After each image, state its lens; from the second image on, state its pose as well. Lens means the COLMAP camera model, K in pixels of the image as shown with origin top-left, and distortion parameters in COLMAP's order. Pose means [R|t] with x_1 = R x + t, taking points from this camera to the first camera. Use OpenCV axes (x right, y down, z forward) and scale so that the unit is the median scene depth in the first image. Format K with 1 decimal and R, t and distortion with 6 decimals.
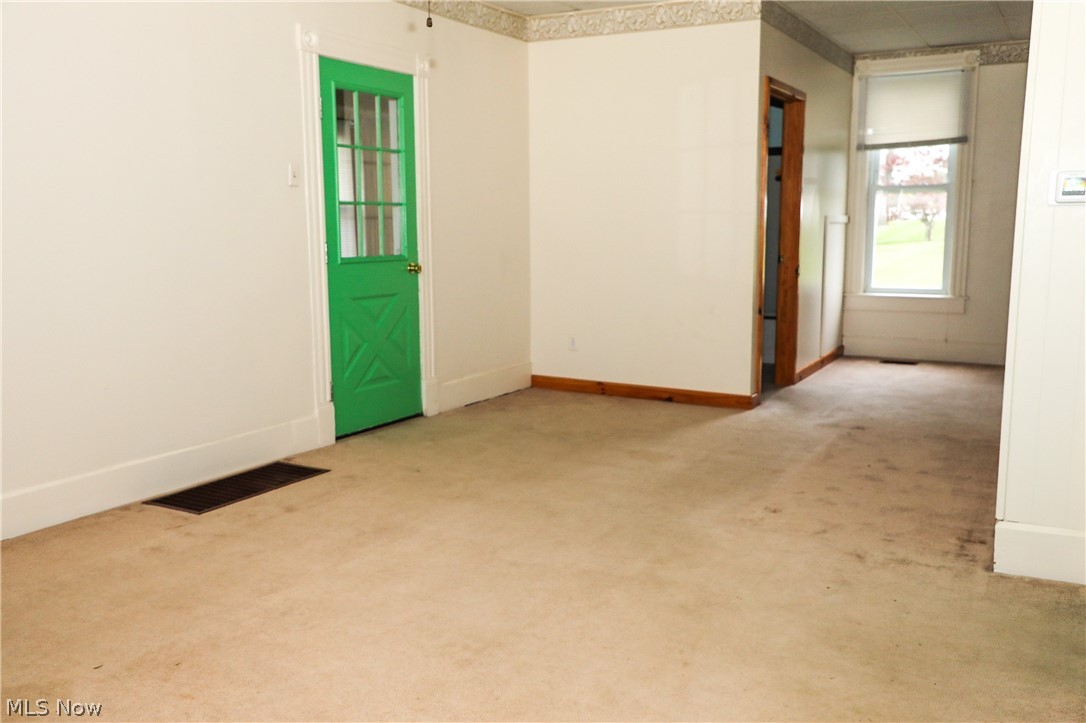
lens RADIAL K [[966.5, 0, 543.0], [0, 966.5, 361.5], [0, 0, 1]] dist [-0.047444, 0.126695]
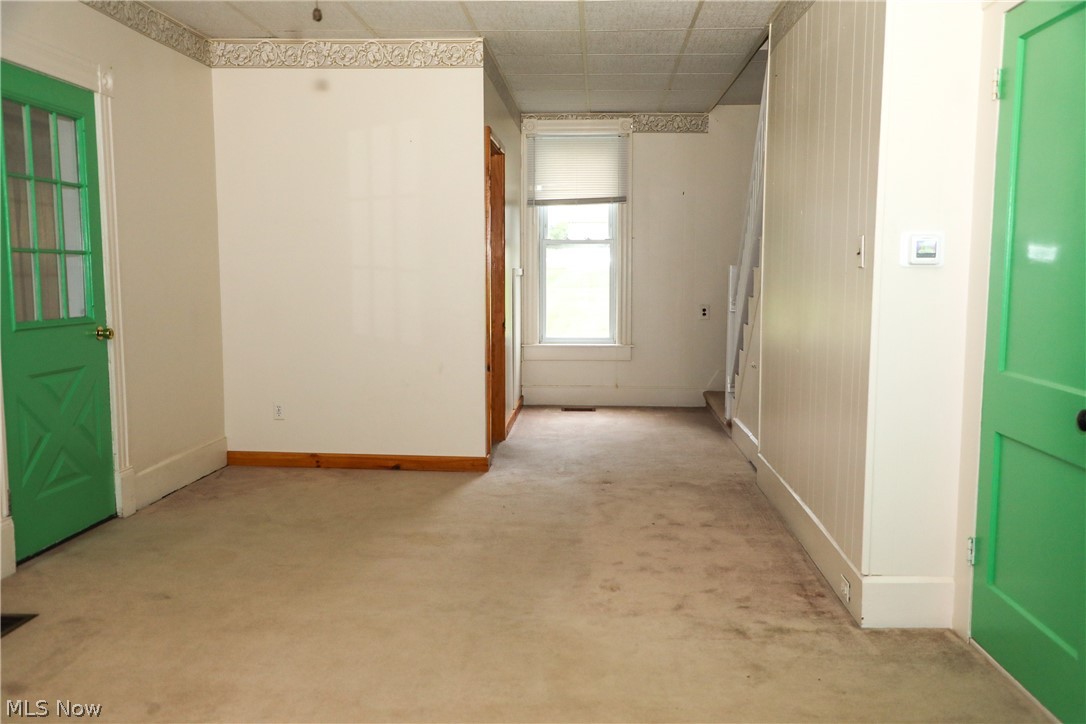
lens RADIAL K [[934.4, 0, 543.0], [0, 934.4, 362.0], [0, 0, 1]] dist [0.007620, 0.010266]
pose [[0.897632, -0.037045, 0.439185, -0.144346], [0.057254, 0.997819, -0.032853, -0.026086], [-0.437010, 0.054635, 0.897796, 0.145982]]
